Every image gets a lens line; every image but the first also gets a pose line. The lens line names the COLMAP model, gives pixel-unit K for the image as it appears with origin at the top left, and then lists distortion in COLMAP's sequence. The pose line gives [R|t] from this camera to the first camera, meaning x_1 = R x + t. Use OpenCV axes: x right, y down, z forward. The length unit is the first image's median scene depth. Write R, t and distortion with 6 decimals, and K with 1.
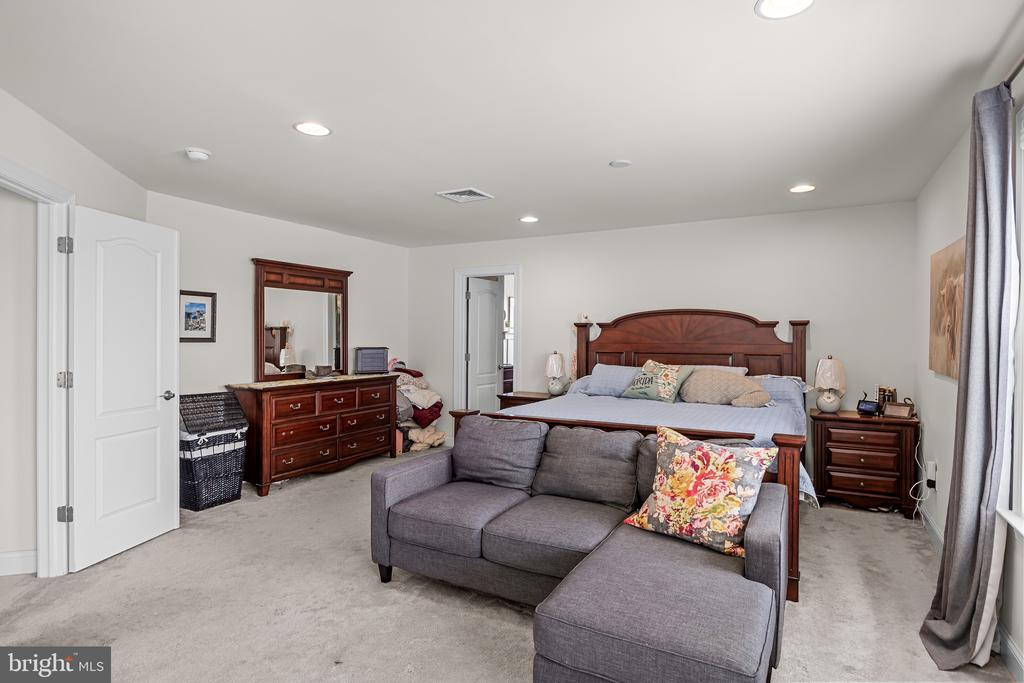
lens RADIAL K [[532.8, 0, 509.5], [0, 532.8, 342.3], [0, 0, 1]] dist [-0.006608, 0.001805]
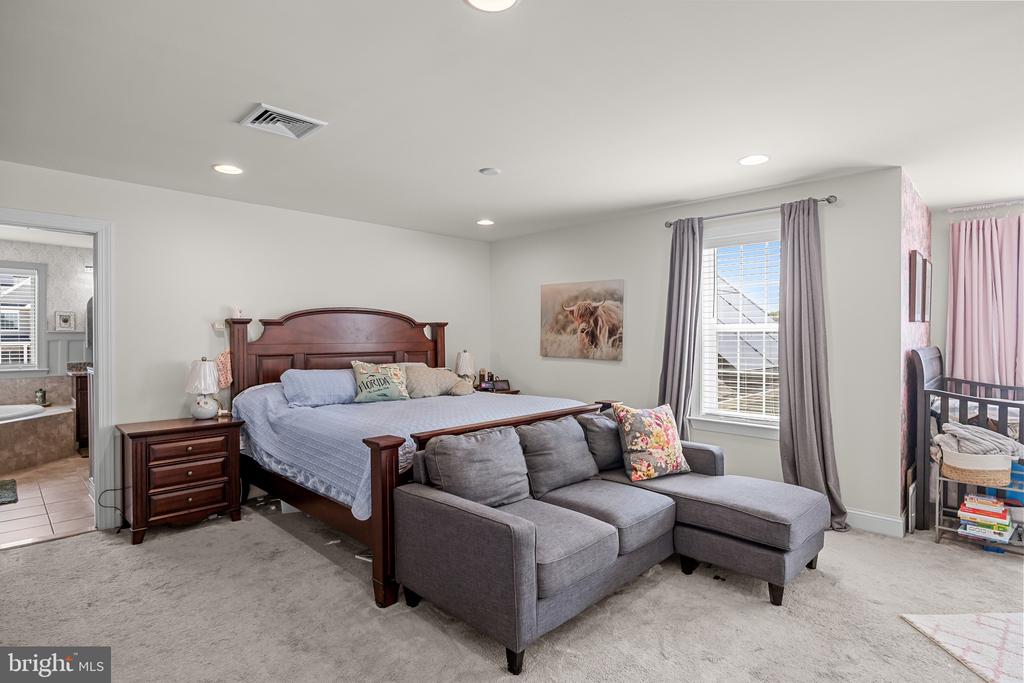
lens RADIAL K [[532.8, 0, 510.5], [0, 532.8, 337.0], [0, 0, 1]] dist [-0.006608, 0.001805]
pose [[0.263597, -0.008213, 0.964598, -0.614131], [0.012525, 0.999909, 0.005091, -0.011191], [-0.964552, 0.010740, 0.263676, 0.526596]]
